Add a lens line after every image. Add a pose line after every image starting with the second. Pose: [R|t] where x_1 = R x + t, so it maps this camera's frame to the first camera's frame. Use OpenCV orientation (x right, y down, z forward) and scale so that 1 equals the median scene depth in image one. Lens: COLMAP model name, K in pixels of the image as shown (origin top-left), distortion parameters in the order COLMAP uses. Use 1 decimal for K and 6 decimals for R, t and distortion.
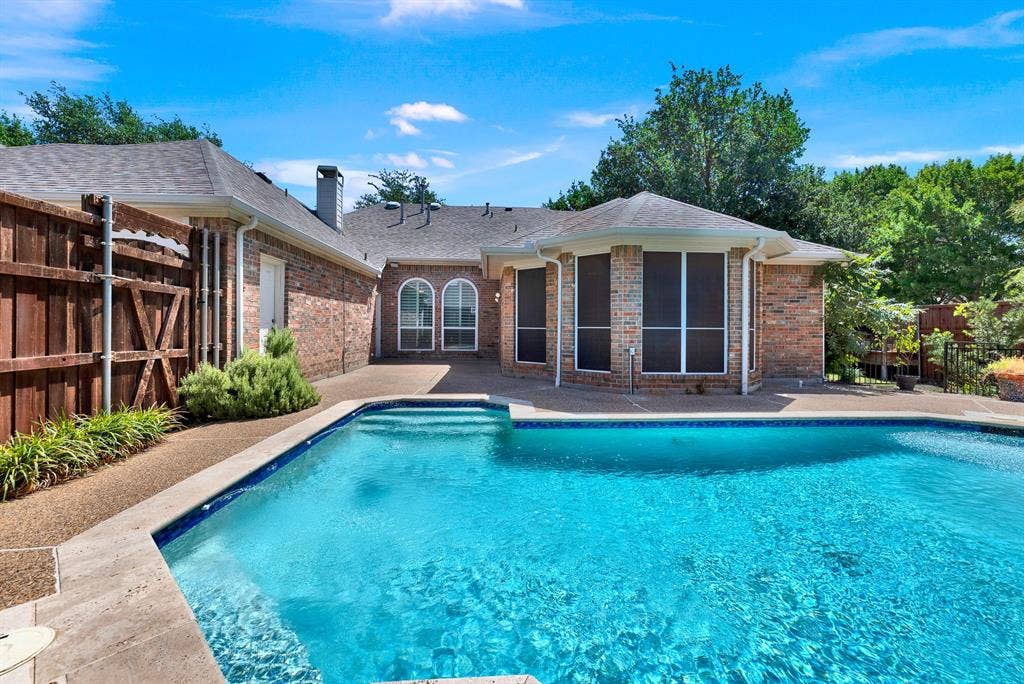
lens RADIAL K [[426.5, 0, 512.3], [0, 426.5, 325.0], [0, 0, 1]] dist [0.005769, 0.001037]
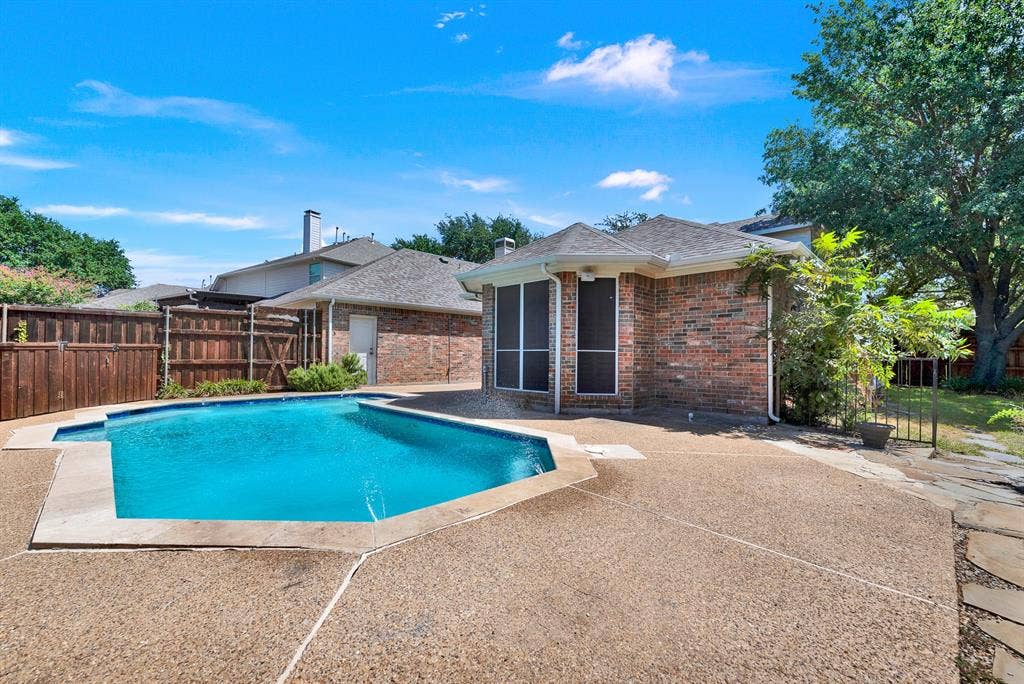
lens RADIAL K [[426.5, 0, 515.3], [0, 426.5, 348.0], [0, 0, 1]] dist [0.005769, 0.001037]
pose [[0.660549, -0.014166, -0.750649, 1.239976], [0.001849, 0.999850, -0.017242, 0.021217], [0.750781, 0.010001, 0.660476, 0.235015]]
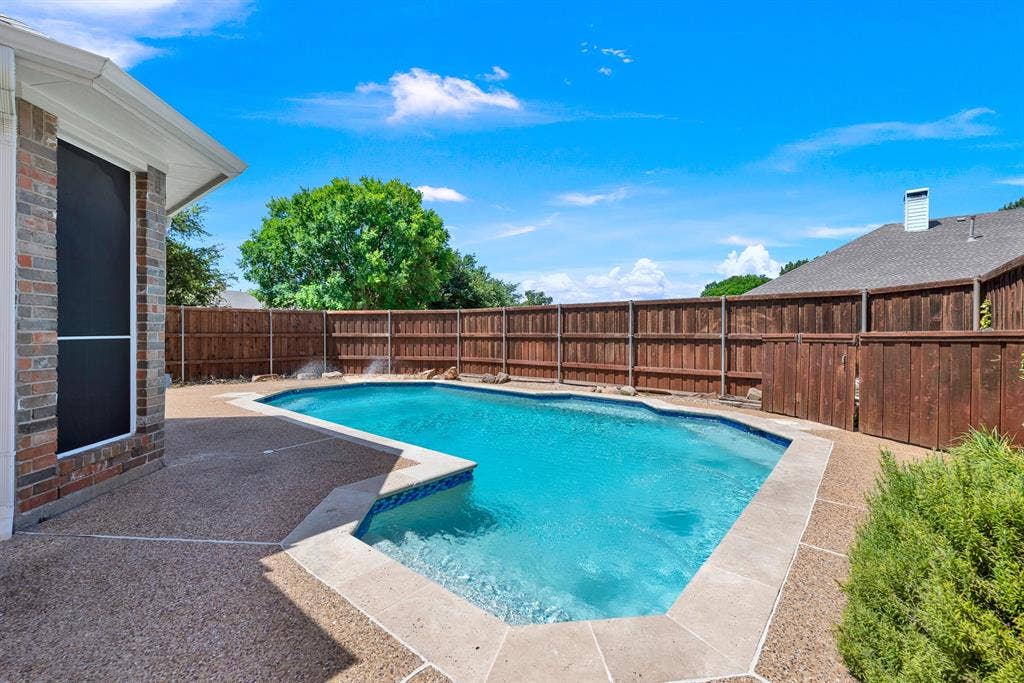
lens RADIAL K [[426.5, 0, 510.5], [0, 426.5, 334.7], [0, 0, 1]] dist [0.005769, 0.001037]
pose [[-0.715972, -0.013932, 0.697990, -0.389091], [-0.012988, 0.999894, 0.006635, -0.004813], [-0.698008, -0.004315, -0.716077, 1.077122]]
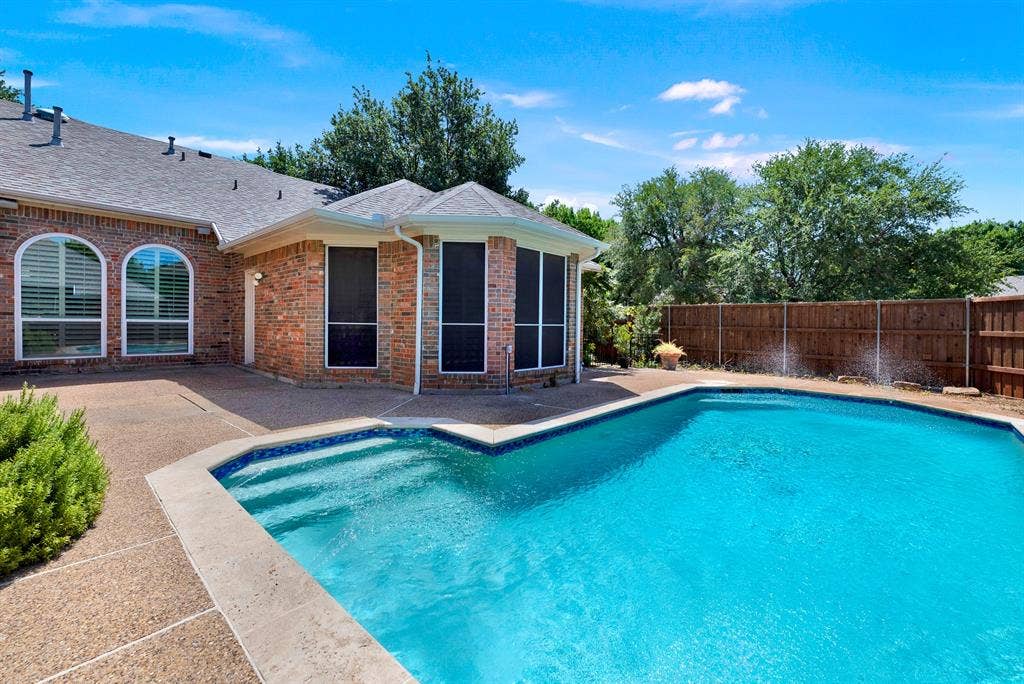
lens RADIAL K [[426.5, 0, 520.8], [0, 426.5, 326.5], [0, 0, 1]] dist [0.005769, 0.001037]
pose [[0.717778, -0.003653, 0.696263, -0.356993], [-0.013276, 0.999733, 0.018931, -0.007723], [-0.696146, -0.022832, 0.717537, 0.285226]]
